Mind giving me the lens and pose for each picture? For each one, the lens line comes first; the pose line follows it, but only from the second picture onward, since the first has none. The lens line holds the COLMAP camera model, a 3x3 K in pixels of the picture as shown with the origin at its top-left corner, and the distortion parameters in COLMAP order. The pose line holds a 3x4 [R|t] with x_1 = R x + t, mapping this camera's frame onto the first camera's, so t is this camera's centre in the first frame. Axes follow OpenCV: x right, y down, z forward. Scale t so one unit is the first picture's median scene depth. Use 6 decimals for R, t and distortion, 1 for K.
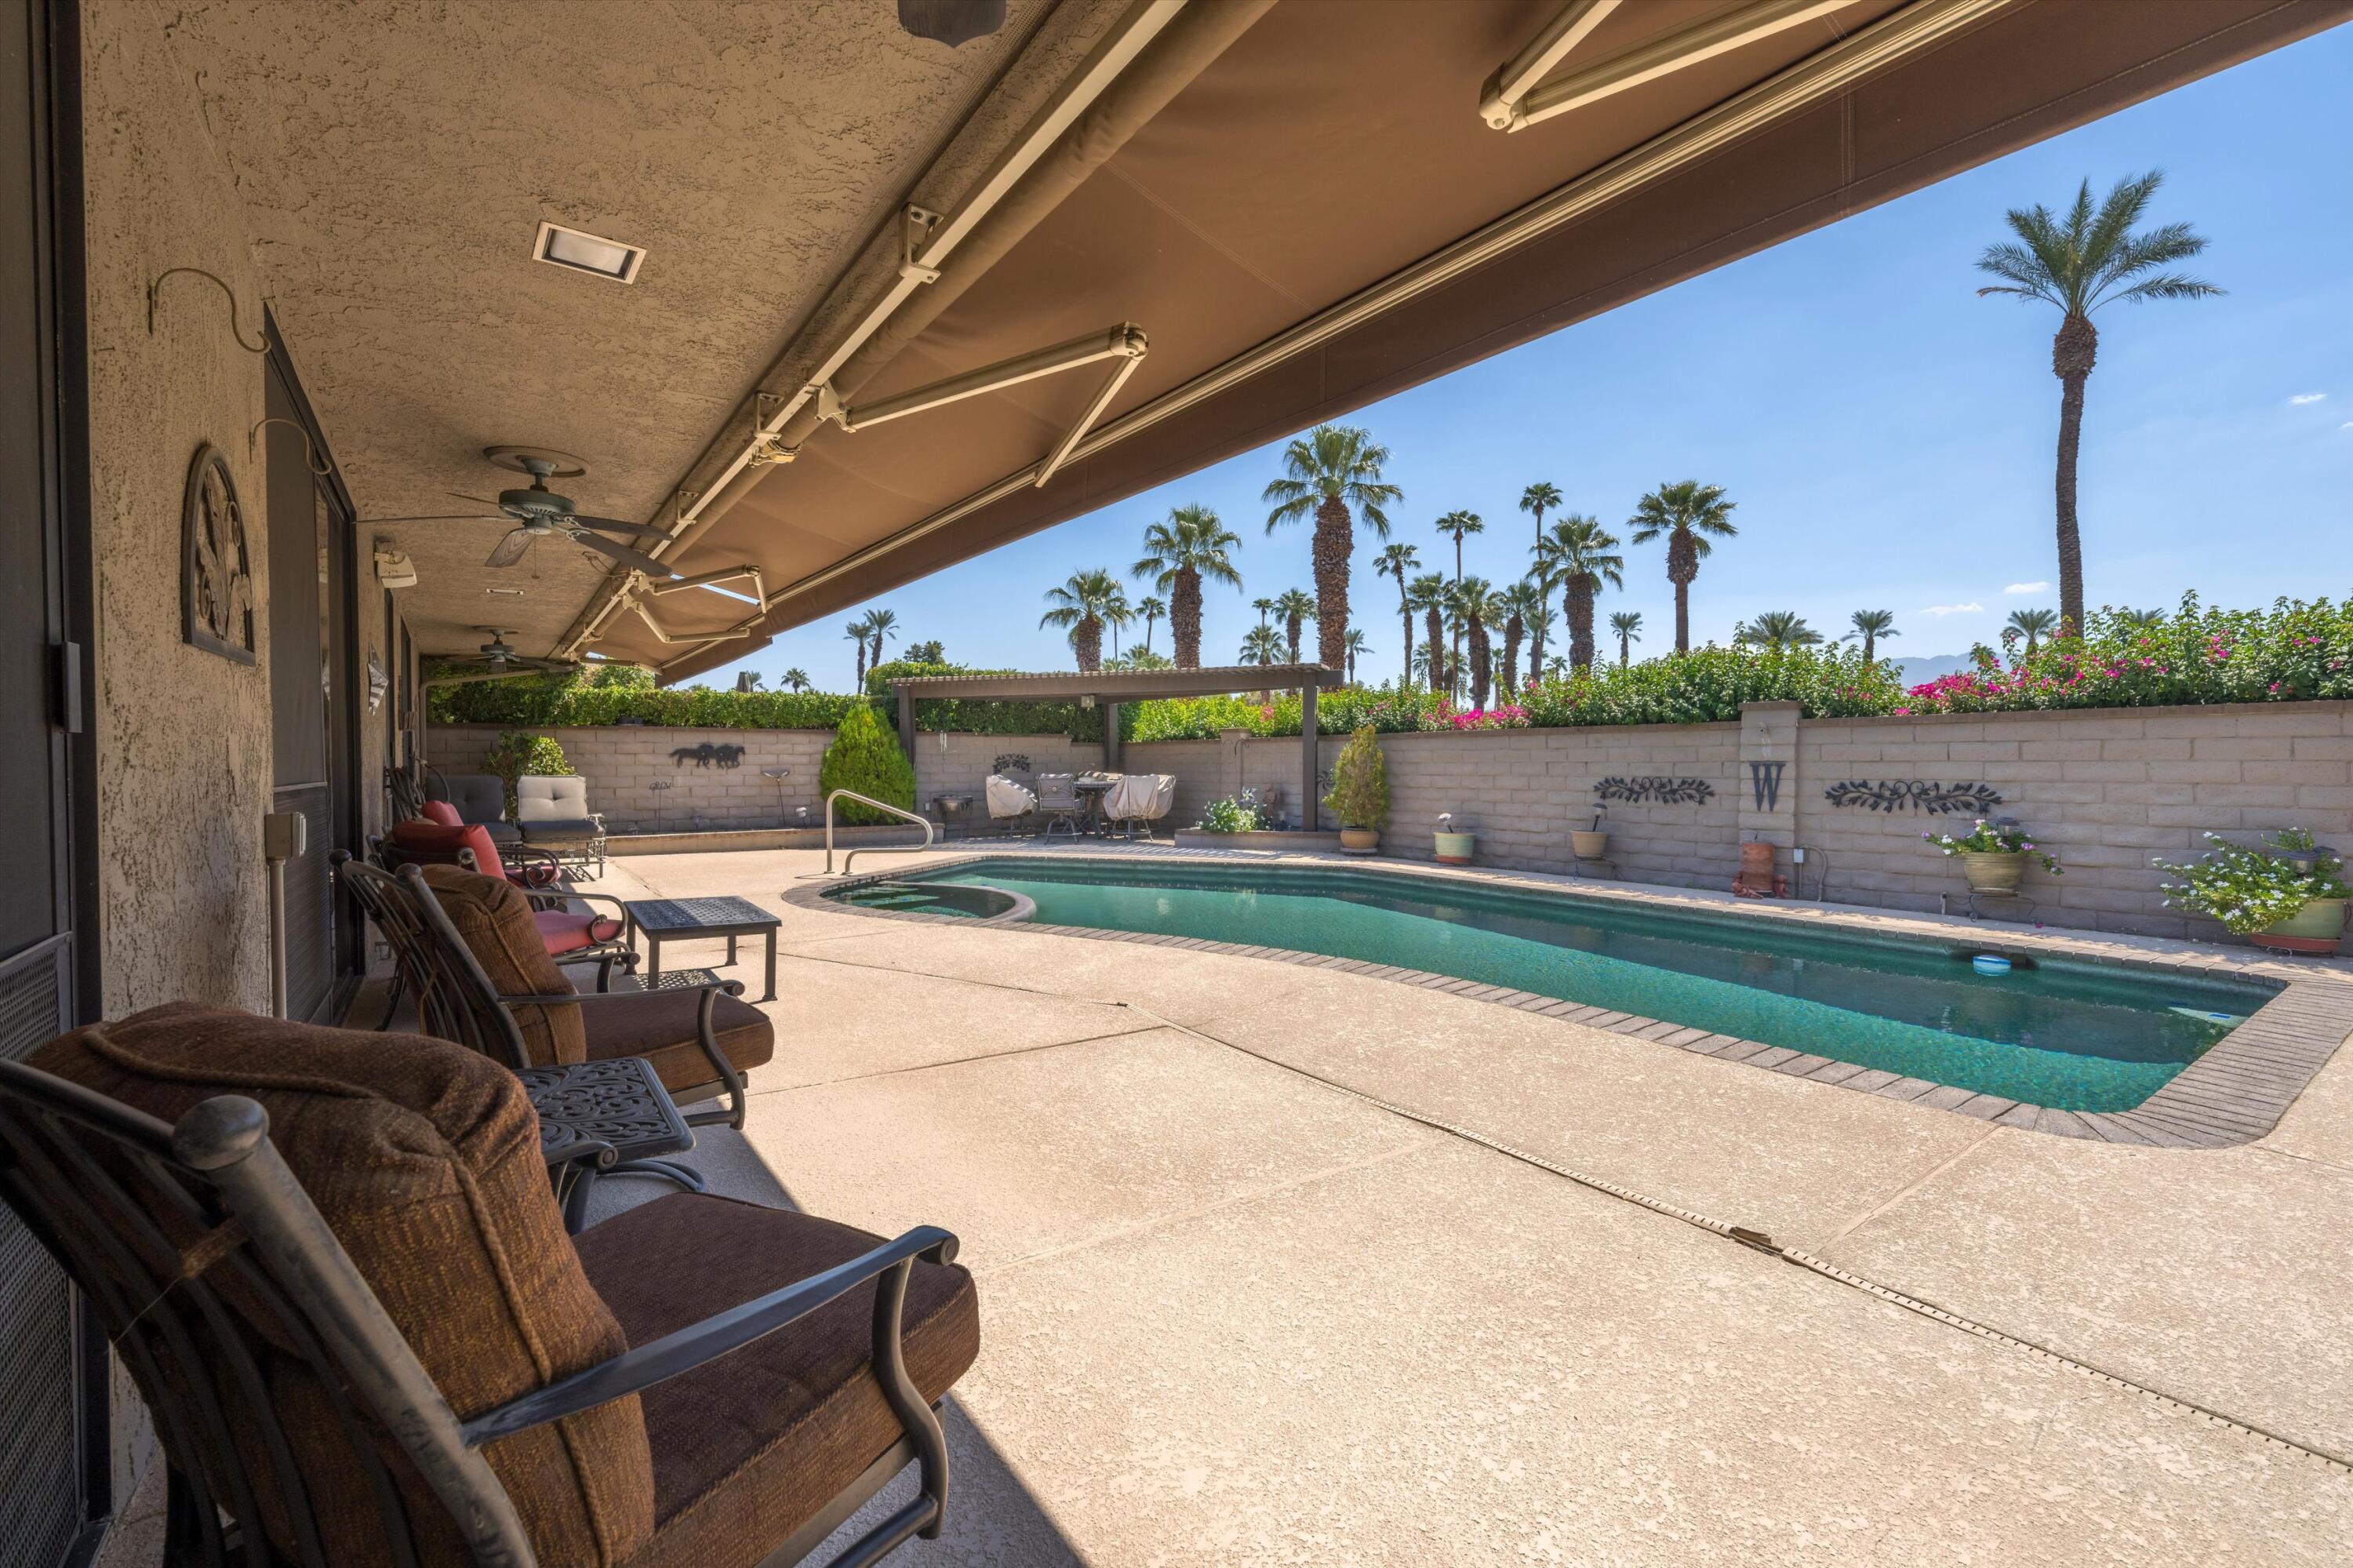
lens RADIAL K [[1014.8, 0, 1180.6], [0, 1014.8, 774.3], [0, 0, 1]] dist [-0.000875, 0.000288]
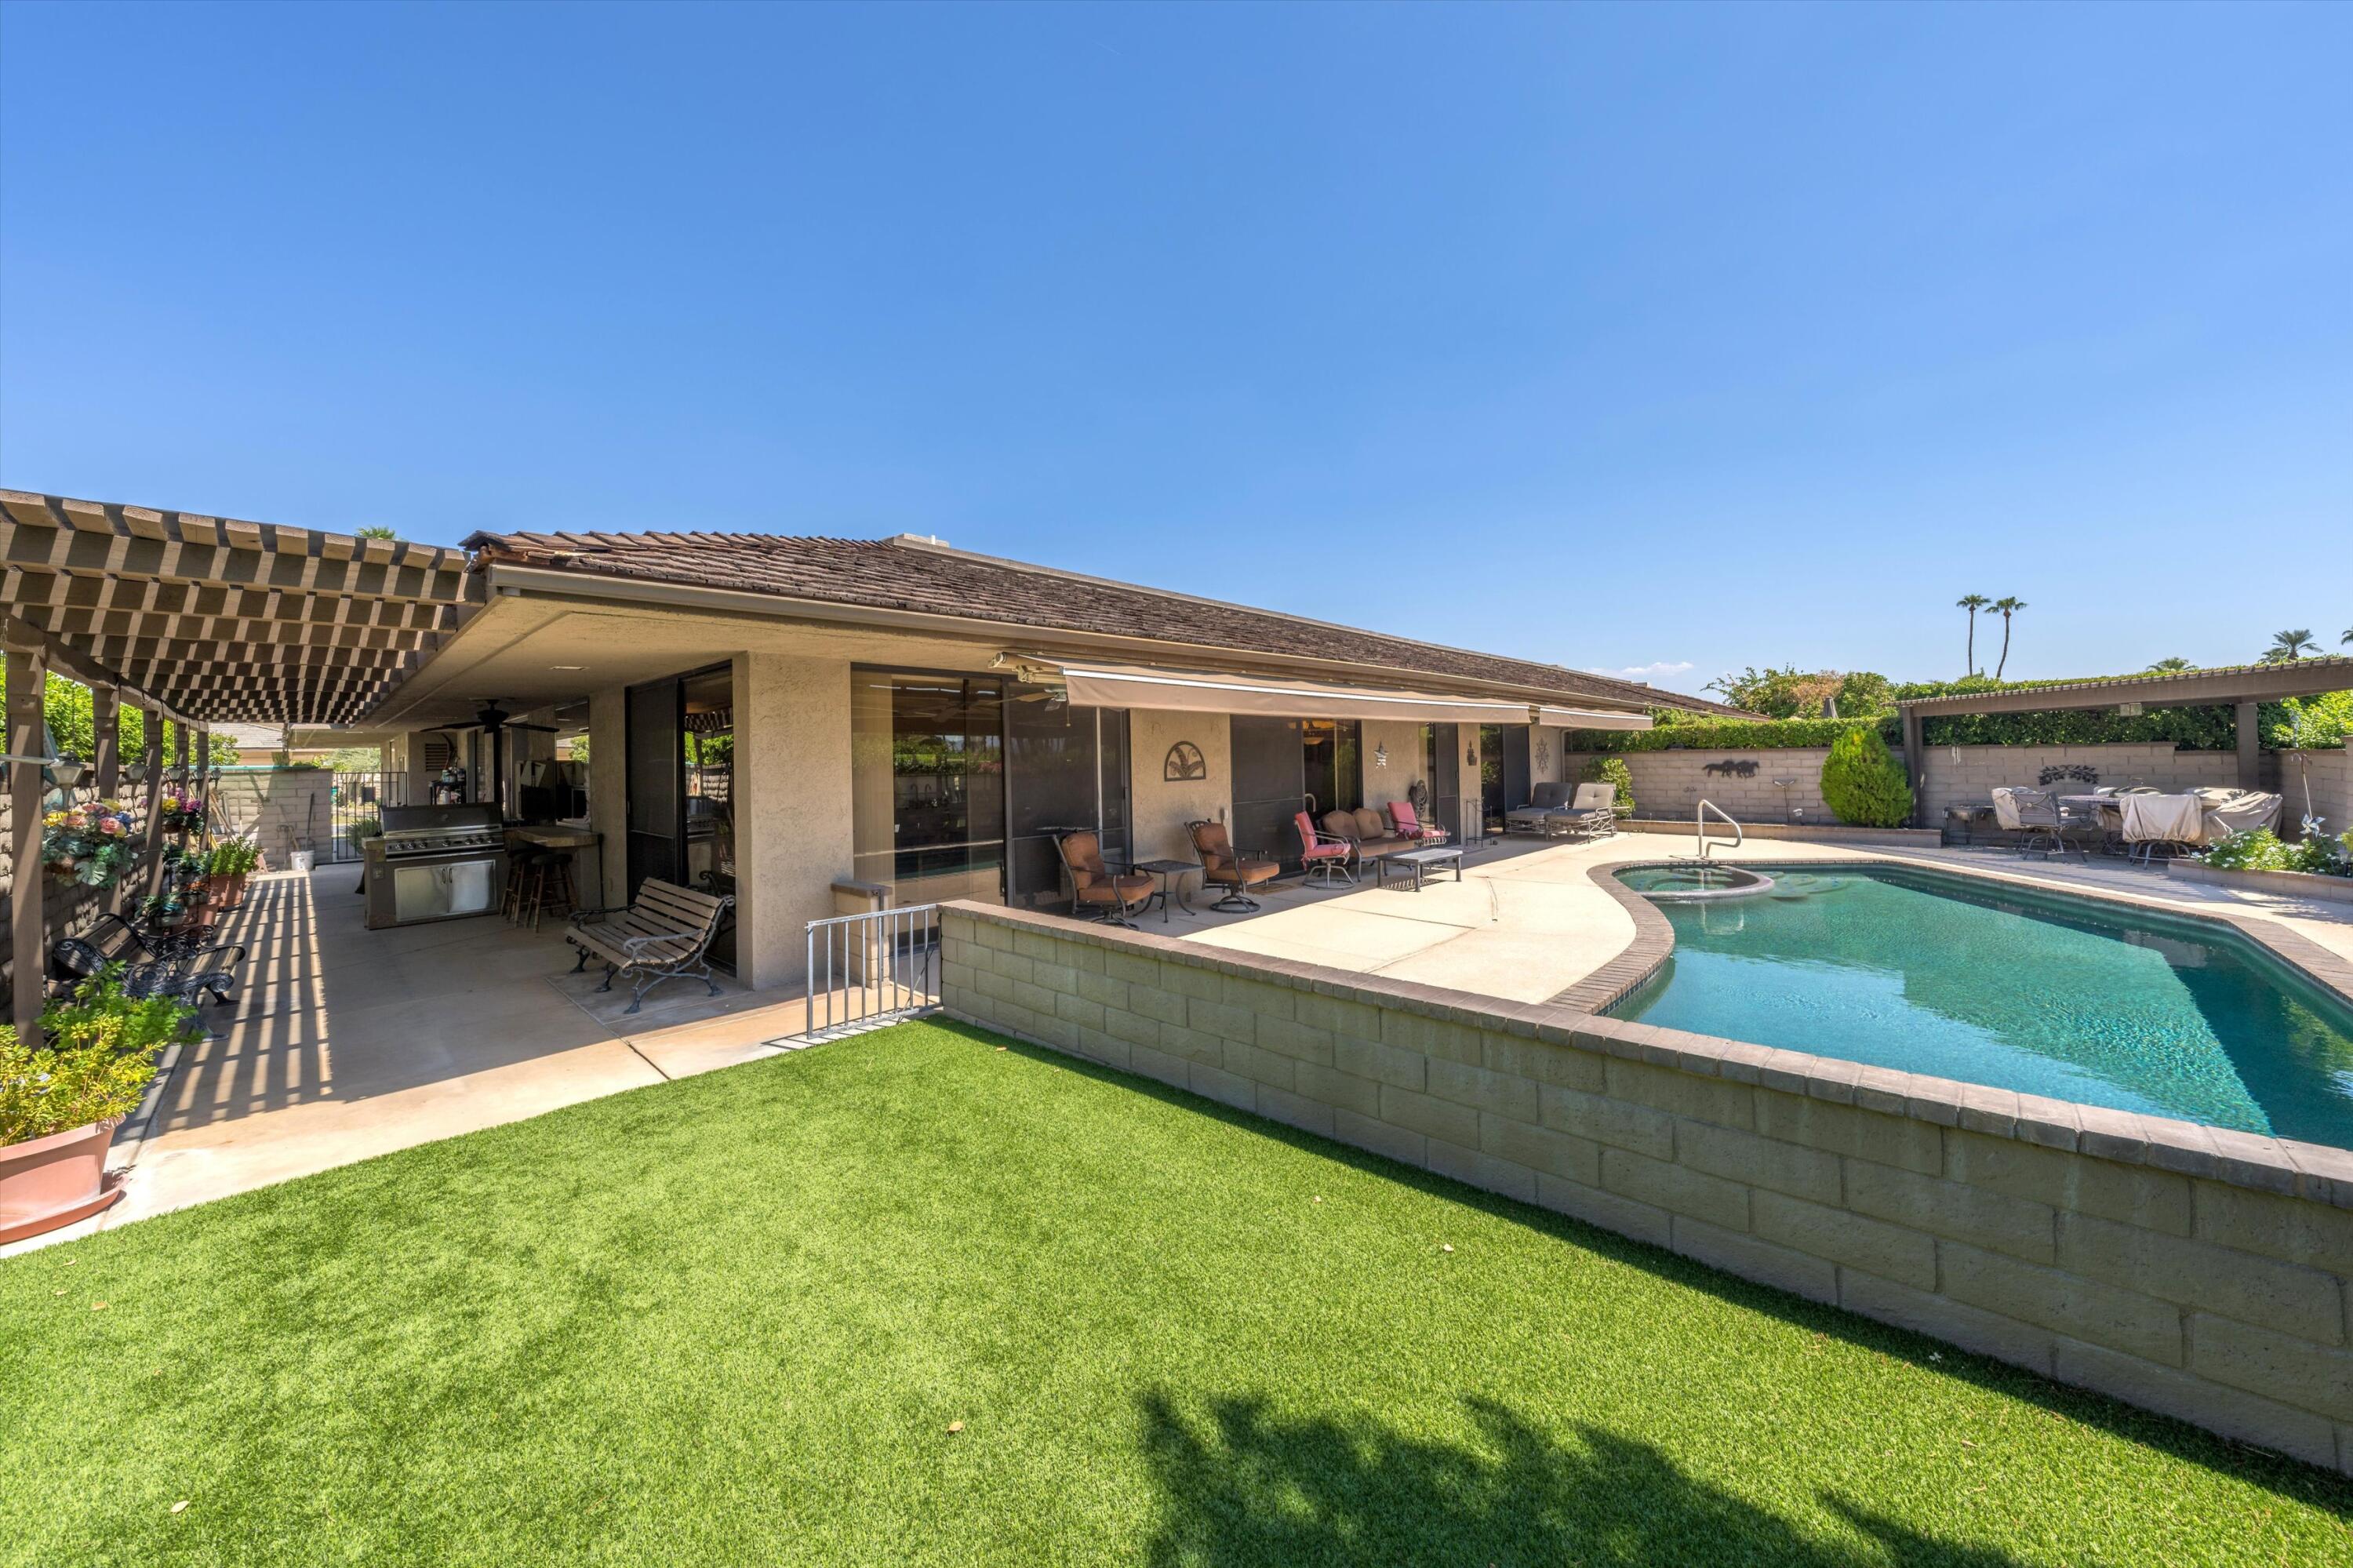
lens RADIAL K [[816.9, 0, 1197.5], [0, 816.9, 759.9], [0, 0, 1]] dist [-0.001741, 0.000192]
pose [[0.209973, -0.003096, -0.977702, 0.515363], [0.002698, 0.999993, -0.002587, -0.031066], [0.977703, -0.002095, 0.209980, 0.029557]]
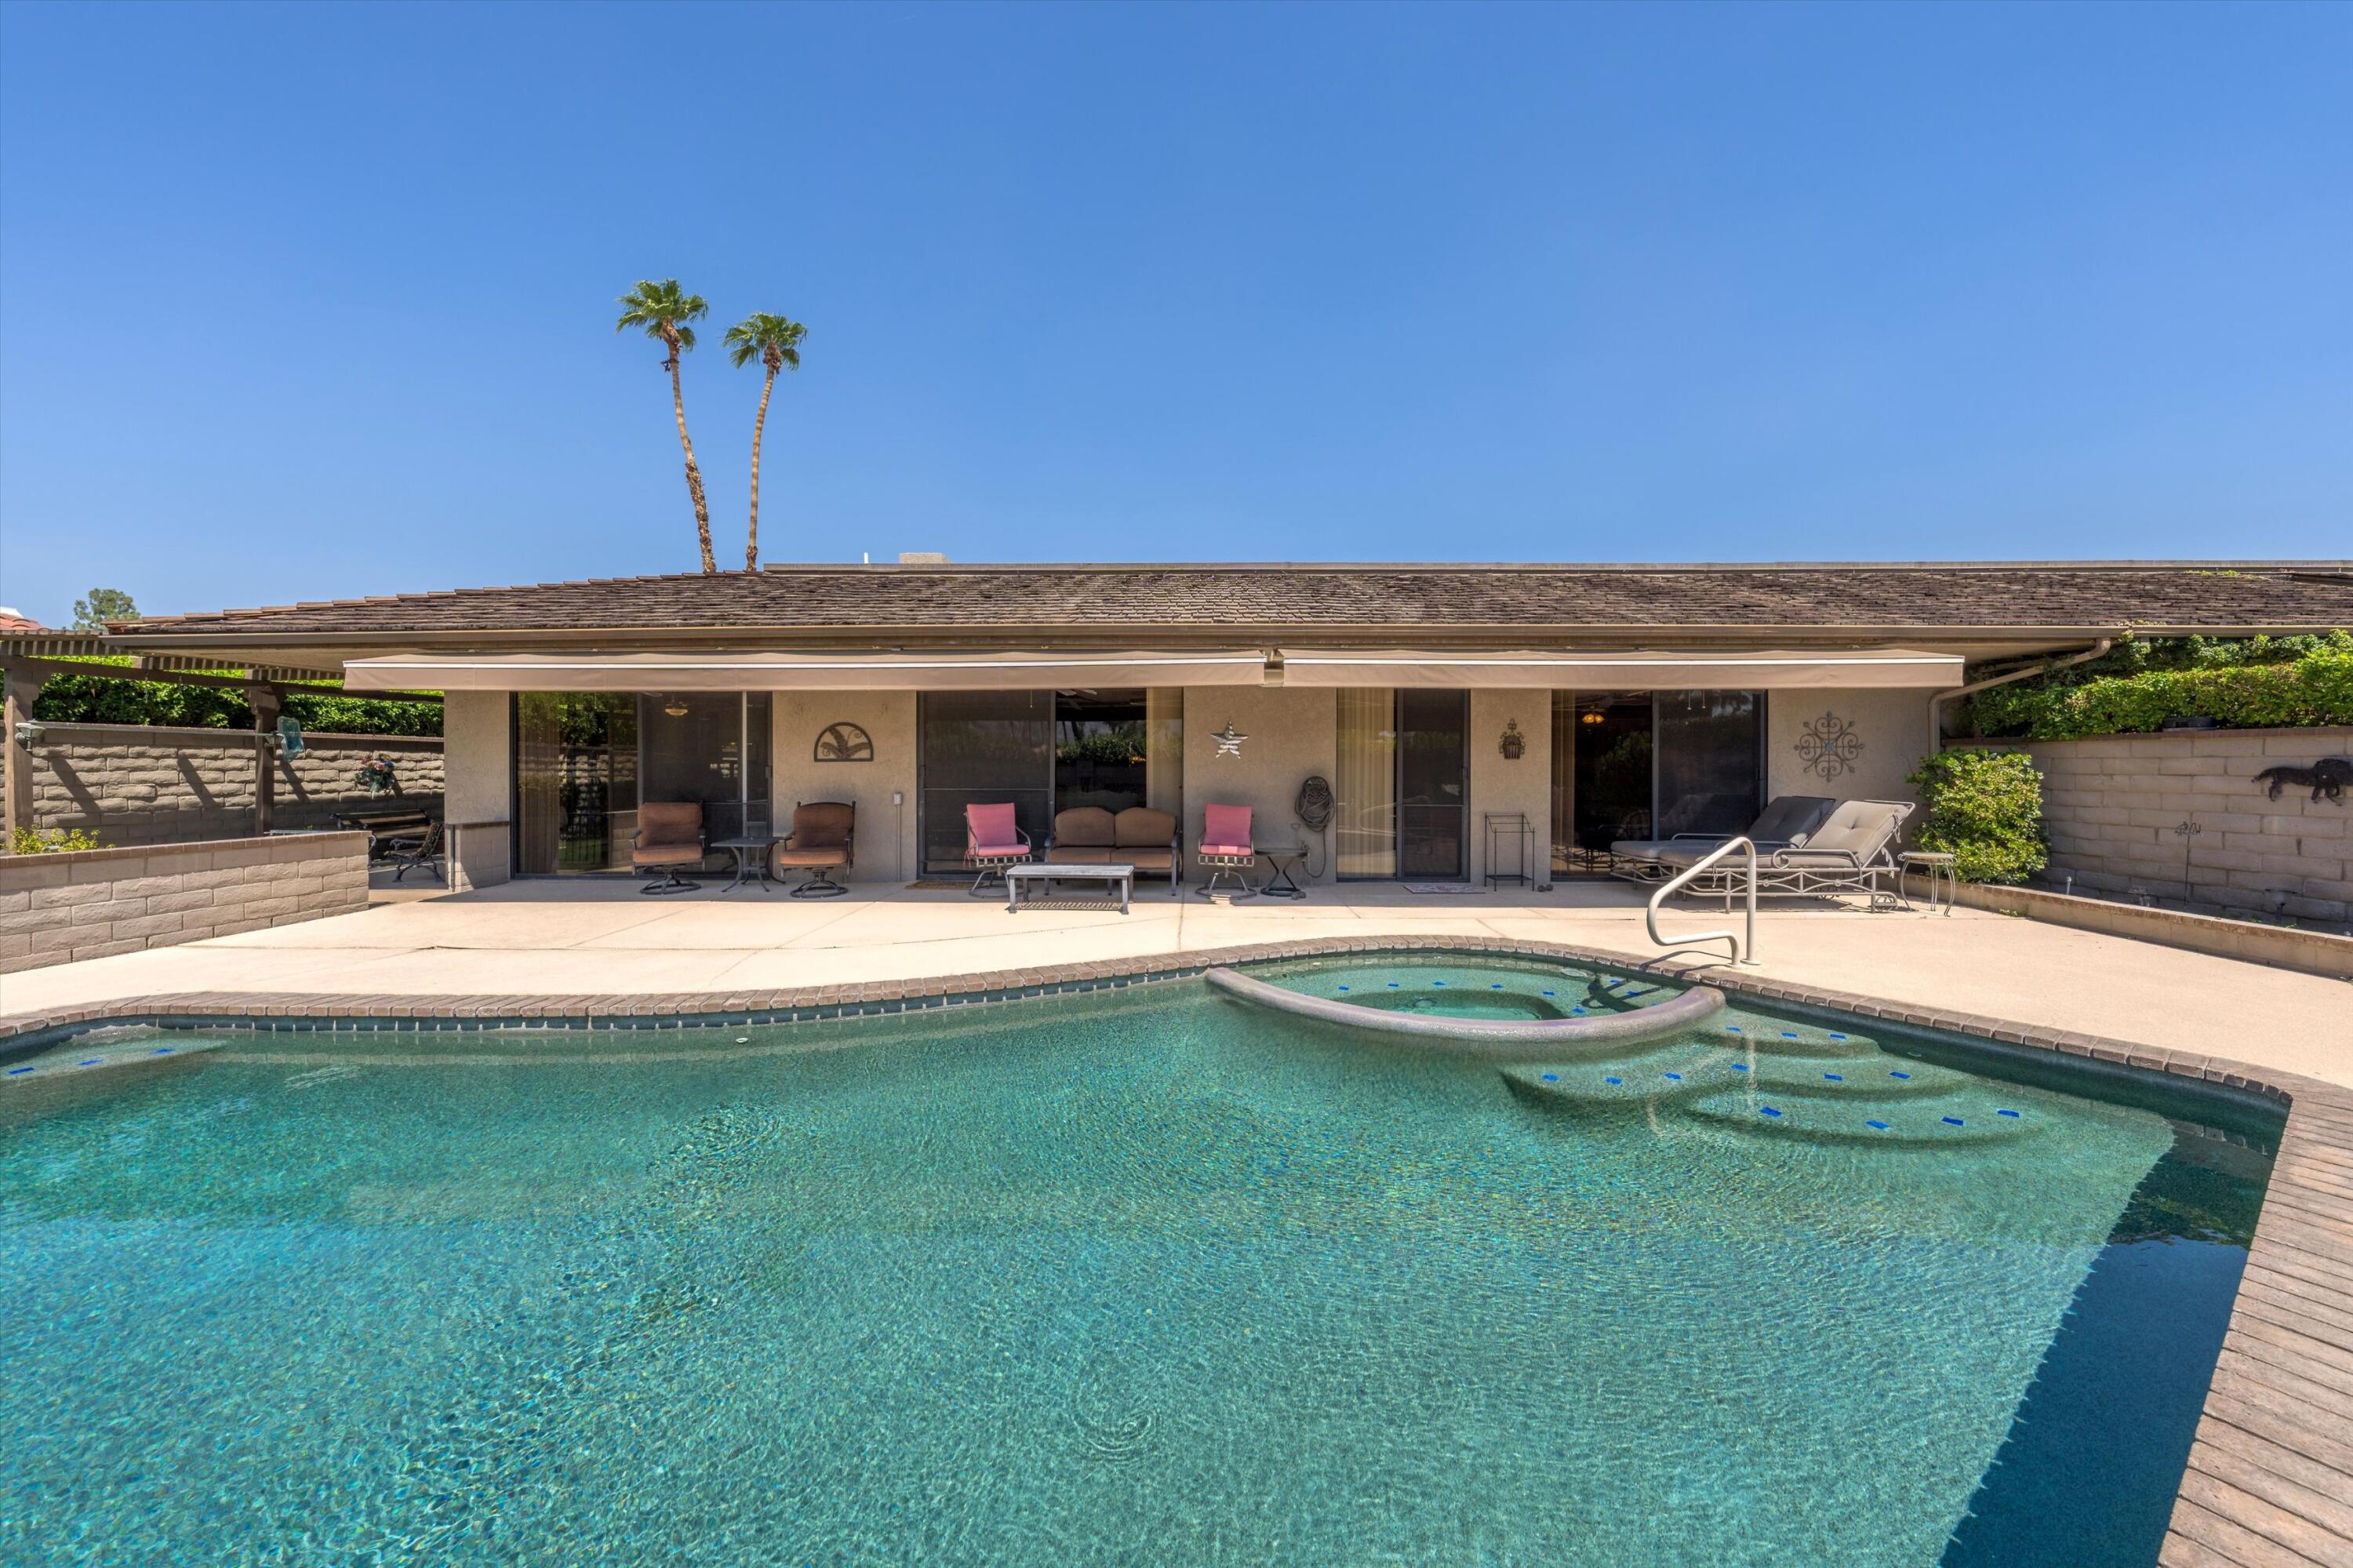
lens RADIAL K [[816.9, 0, 1195.8], [0, 816.9, 785.3], [0, 0, 1]] dist [-0.001741, 0.000192]
pose [[-0.584535, 0.021292, -0.811089, 0.224791], [-0.012892, 0.999286, 0.035524, -0.023941], [0.811266, 0.031222, -0.583843, 0.796362]]
